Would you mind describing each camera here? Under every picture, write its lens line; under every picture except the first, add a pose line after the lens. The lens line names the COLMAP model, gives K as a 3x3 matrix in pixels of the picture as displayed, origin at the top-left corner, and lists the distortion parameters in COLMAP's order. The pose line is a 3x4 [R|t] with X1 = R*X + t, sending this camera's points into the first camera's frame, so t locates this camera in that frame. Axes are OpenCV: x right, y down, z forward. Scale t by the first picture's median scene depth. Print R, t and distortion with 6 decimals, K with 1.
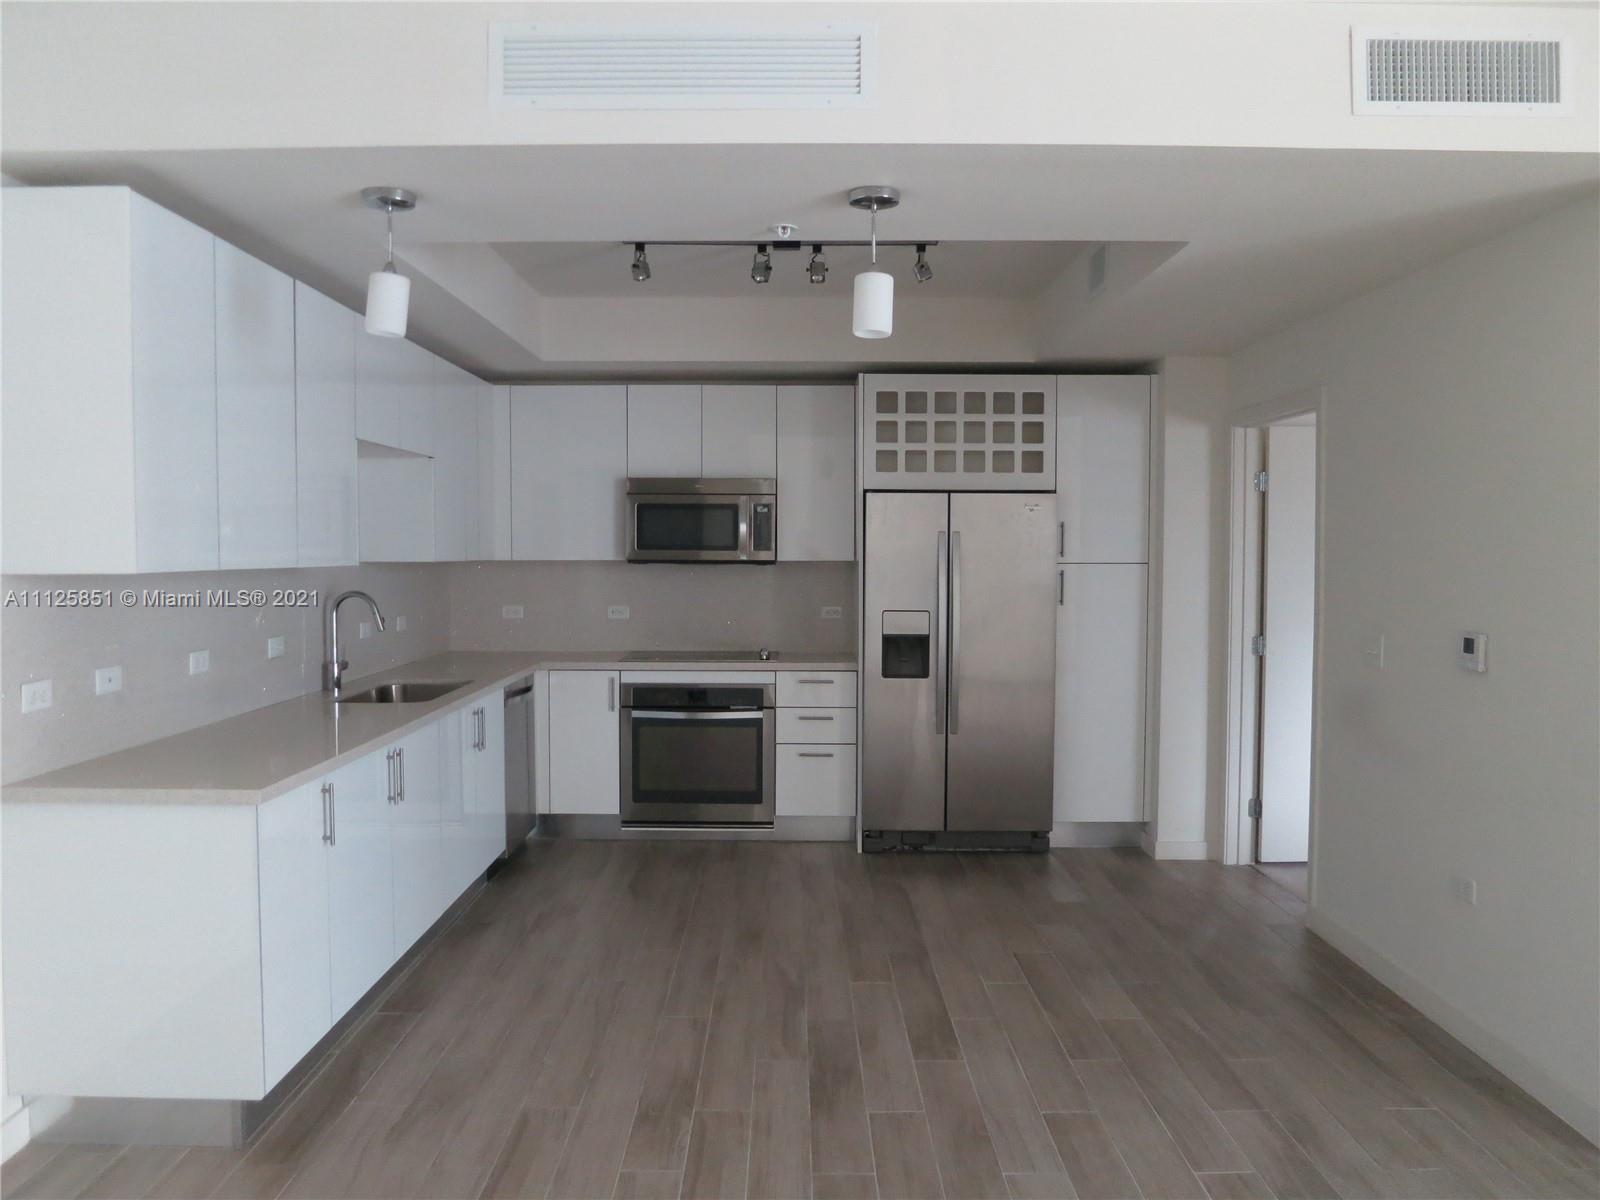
lens RADIAL K [[1153.4, 0, 795.5], [0, 1153.4, 598.0], [0, 0, 1]] dist [-0.050159, 0.007348]
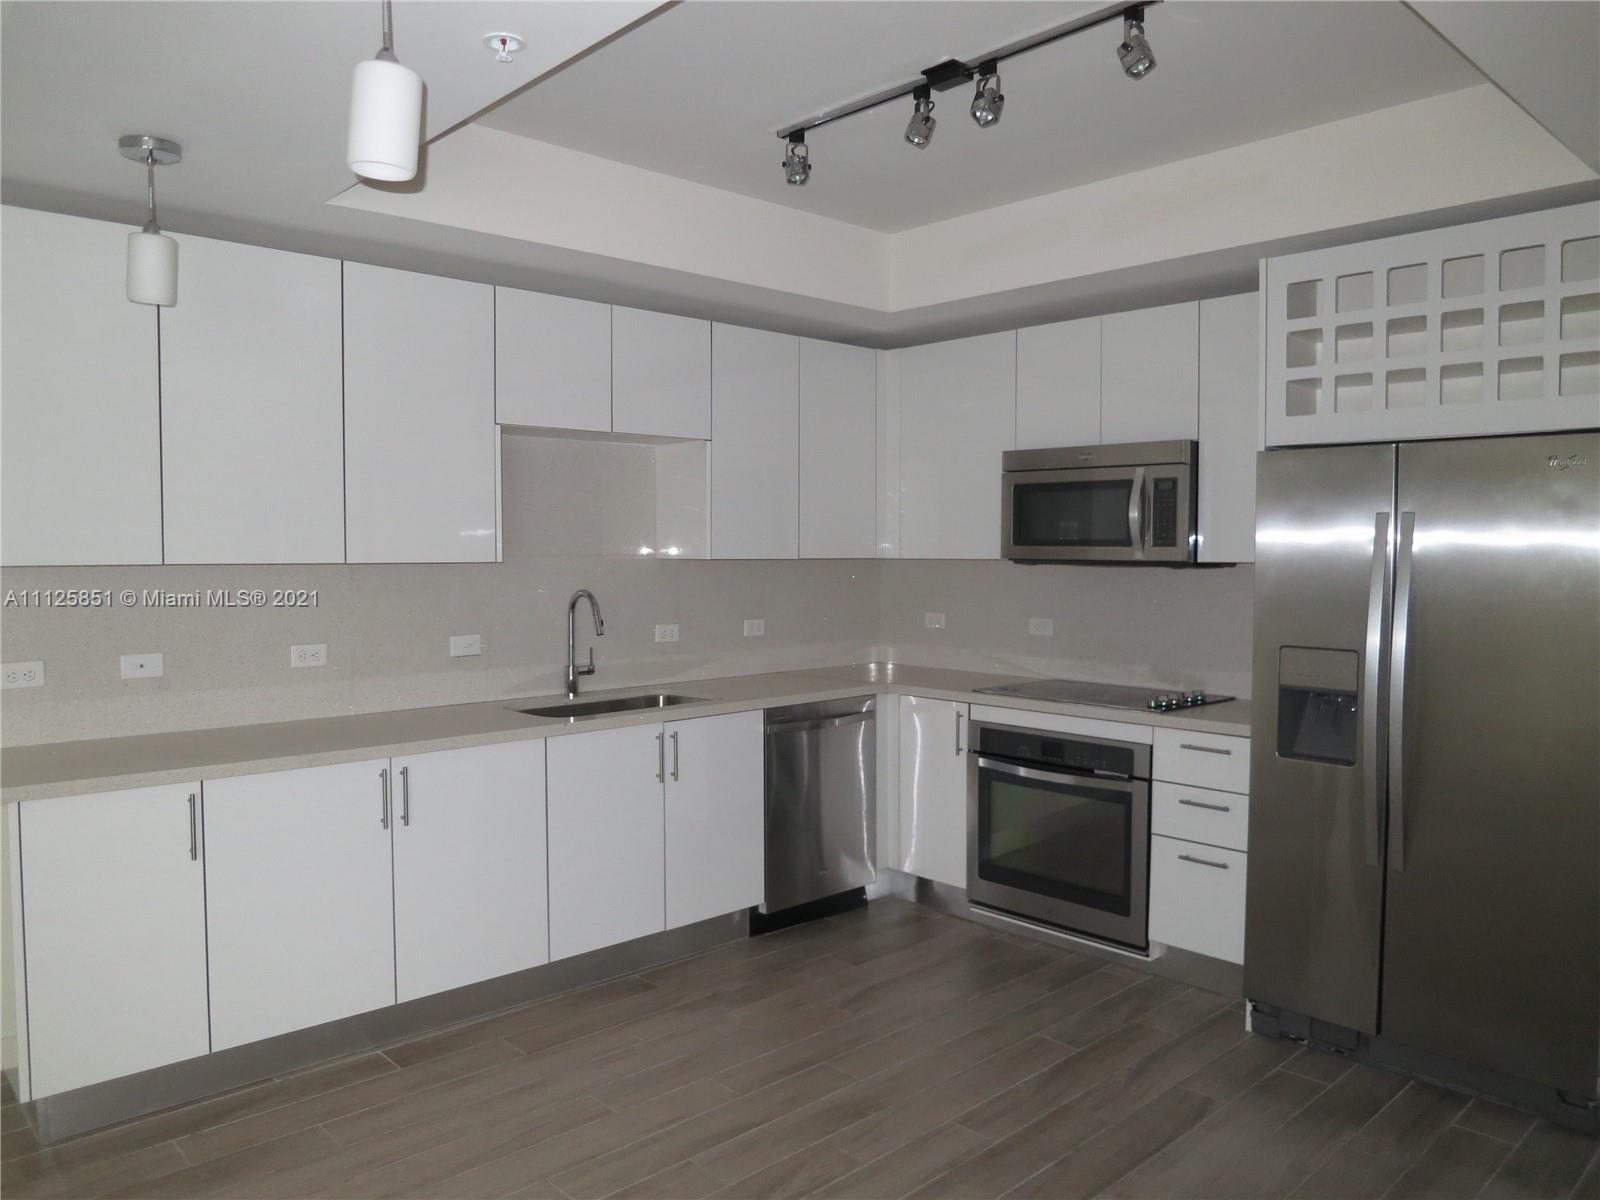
lens RADIAL K [[1153.4, 0, 795.5], [0, 1153.4, 598.0], [0, 0, 1]] dist [-0.050159, 0.007348]
pose [[0.683001, 0.029825, -0.729809, 0.325414], [-0.030117, 0.999466, 0.012660, -0.013243], [0.729797, 0.013333, 0.683534, 0.390452]]
